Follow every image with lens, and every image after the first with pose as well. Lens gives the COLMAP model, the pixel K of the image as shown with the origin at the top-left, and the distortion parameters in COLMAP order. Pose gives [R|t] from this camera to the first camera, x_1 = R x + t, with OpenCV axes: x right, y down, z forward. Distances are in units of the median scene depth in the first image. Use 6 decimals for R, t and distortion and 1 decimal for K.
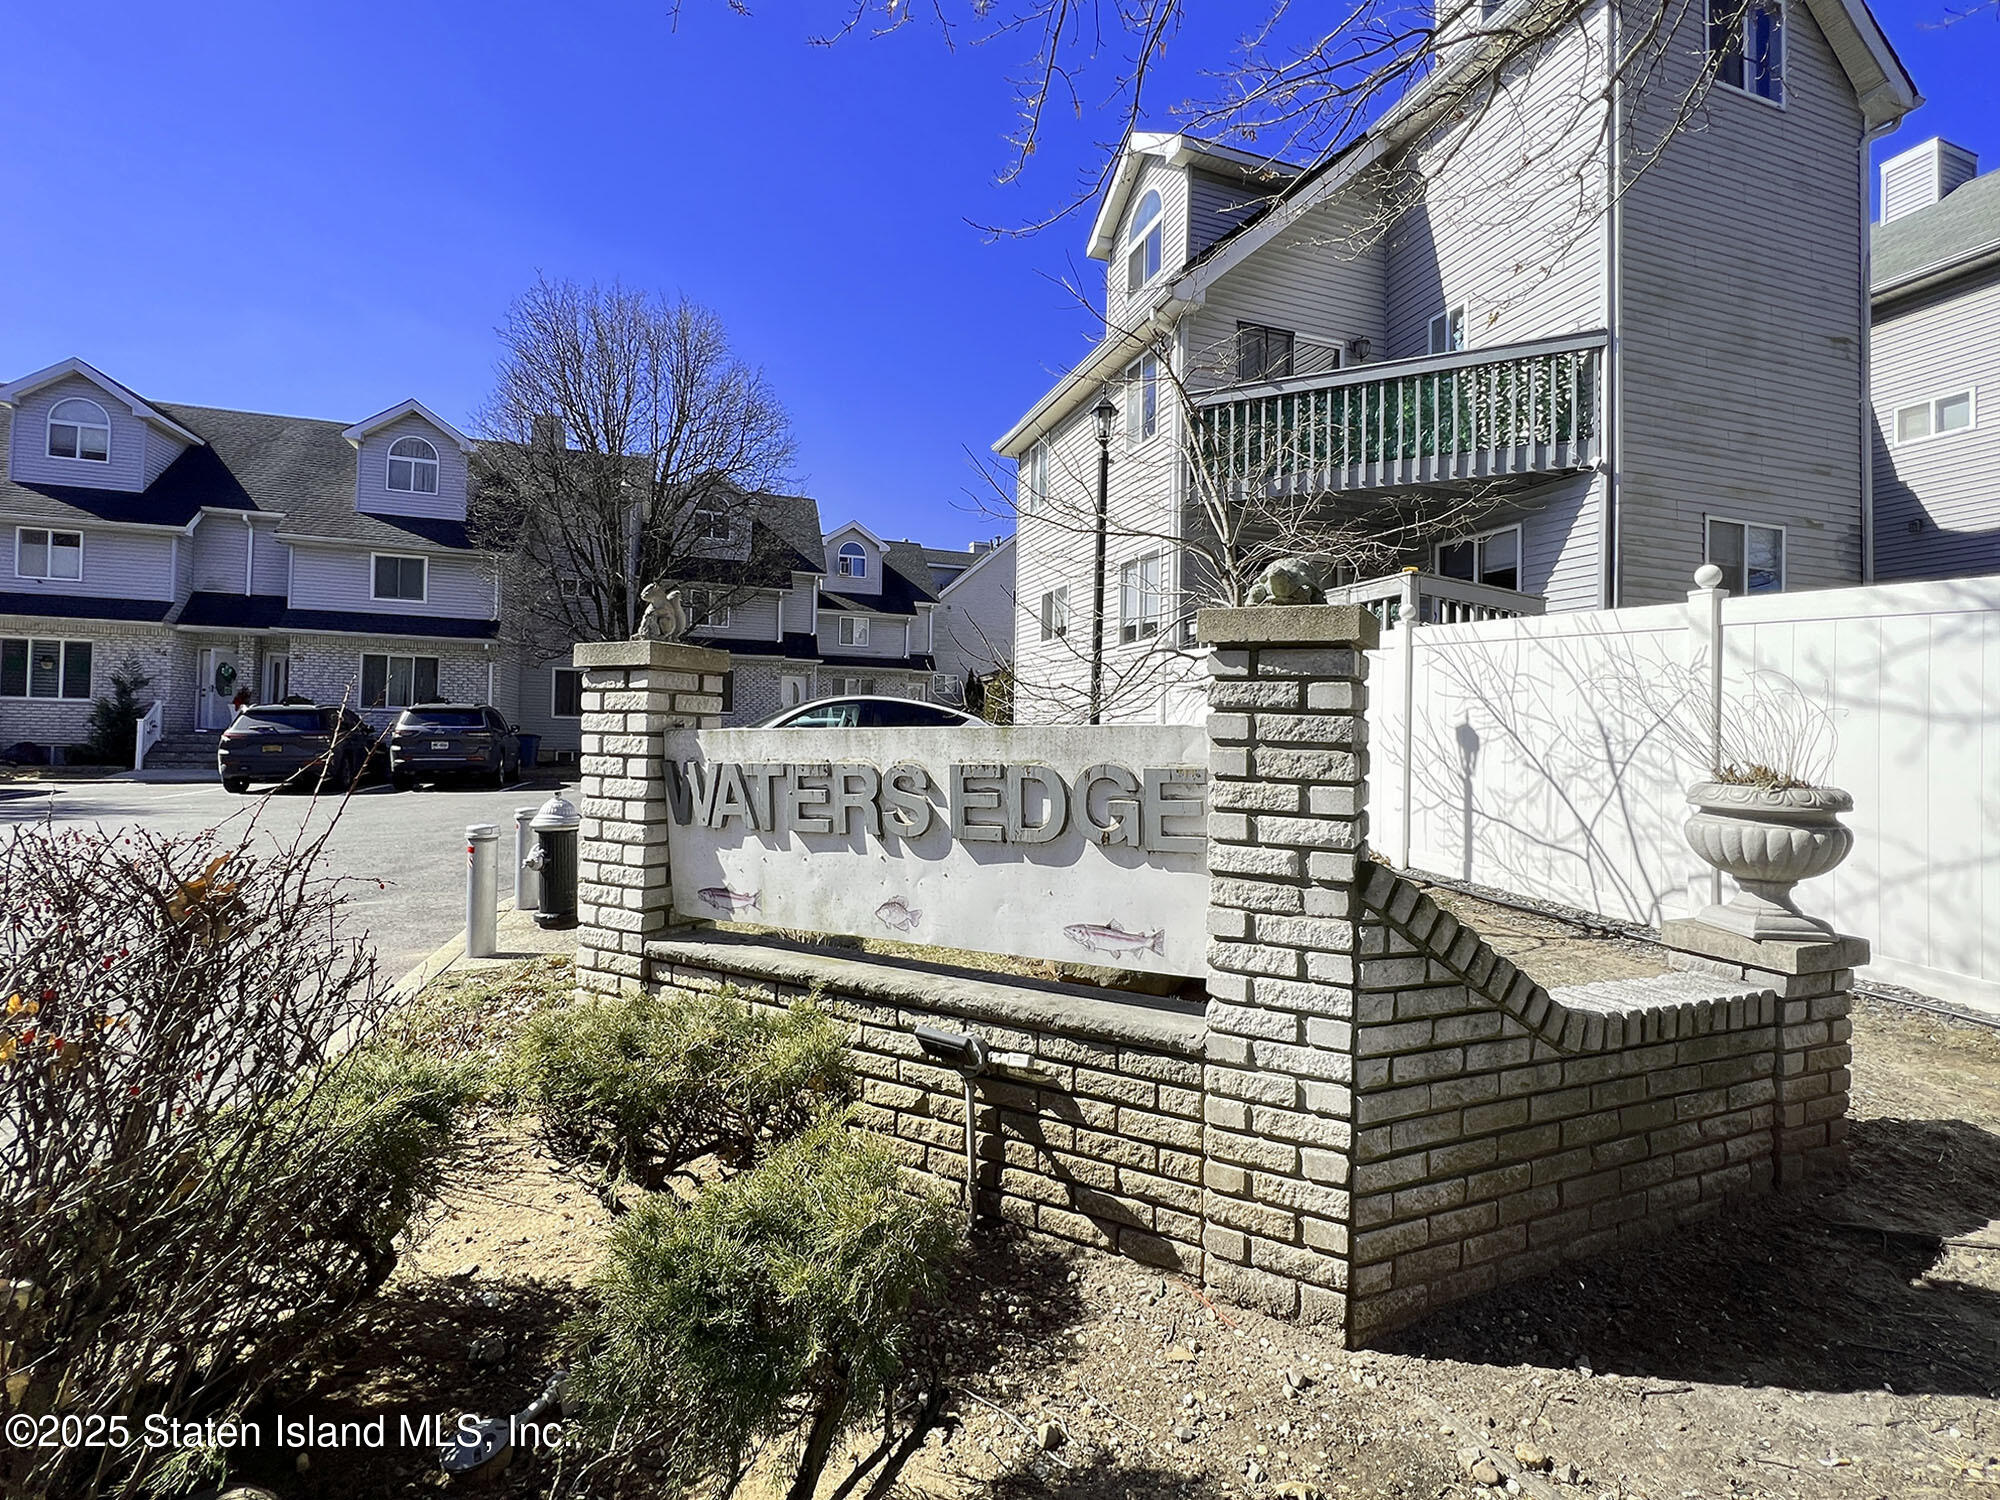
lens RADIAL K [[866.2, 0, 997.3], [0, 866.2, 742.9], [0, 0, 1]] dist [0.000553, 0.000074]
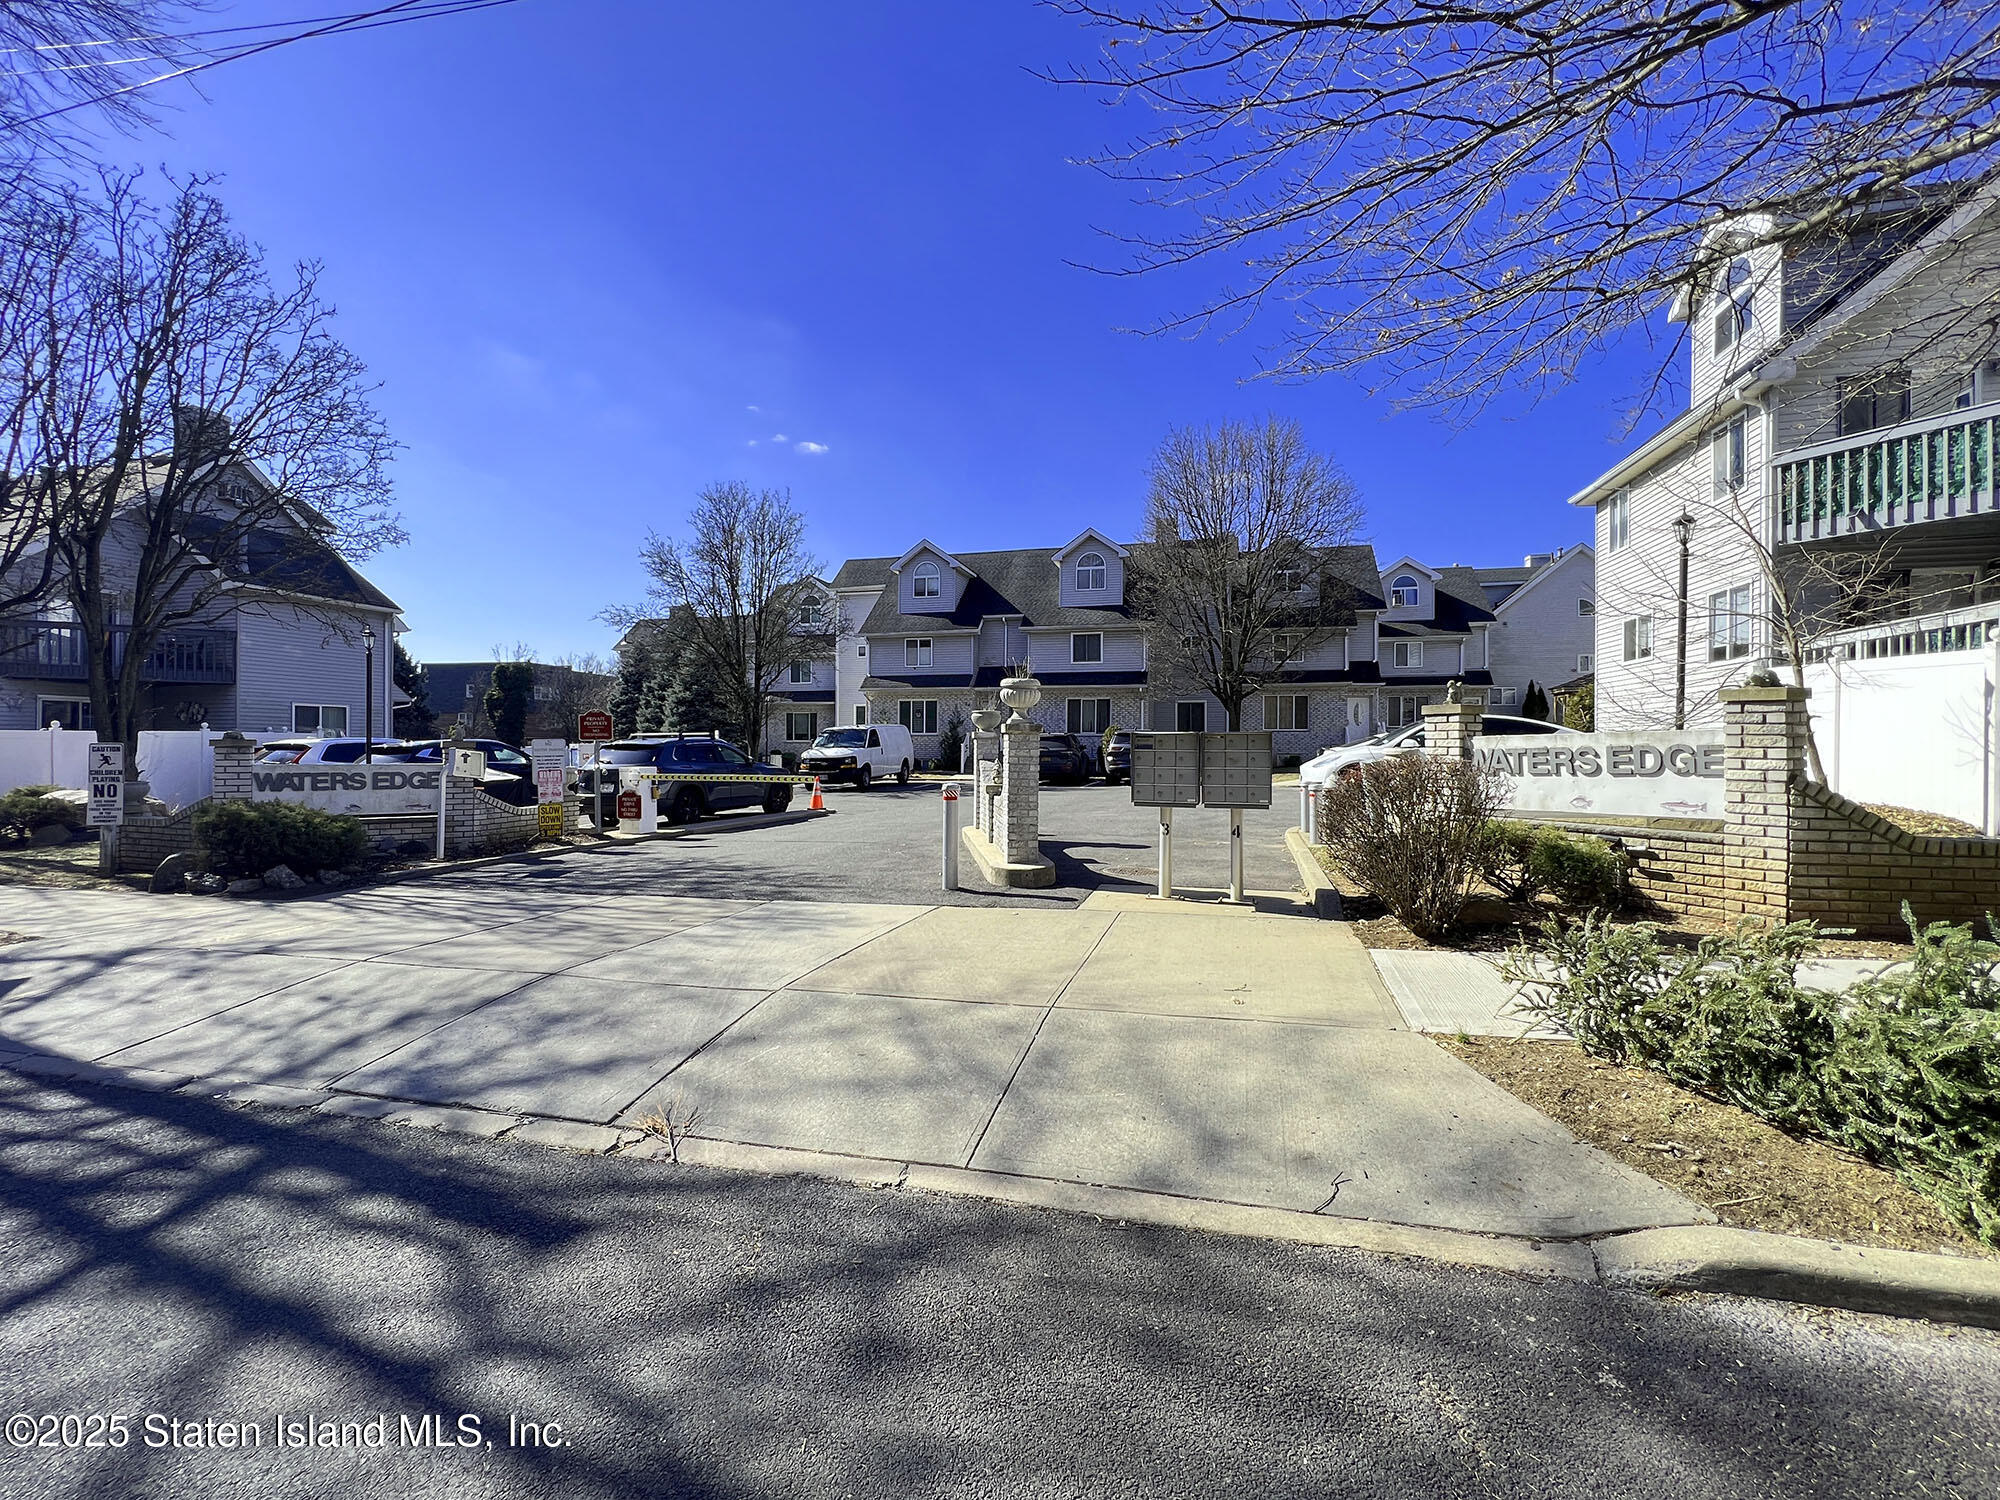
lens RADIAL K [[809.0, 0, 998.6], [0, 809.0, 754.0], [0, 0, 1]] dist [-0.001451, 0.000079]
pose [[0.827015, -0.013834, -0.562009, -0.039376], [0.011286, 0.999904, -0.008005, 0.009237], [0.562066, 0.000277, 0.827092, -0.419075]]
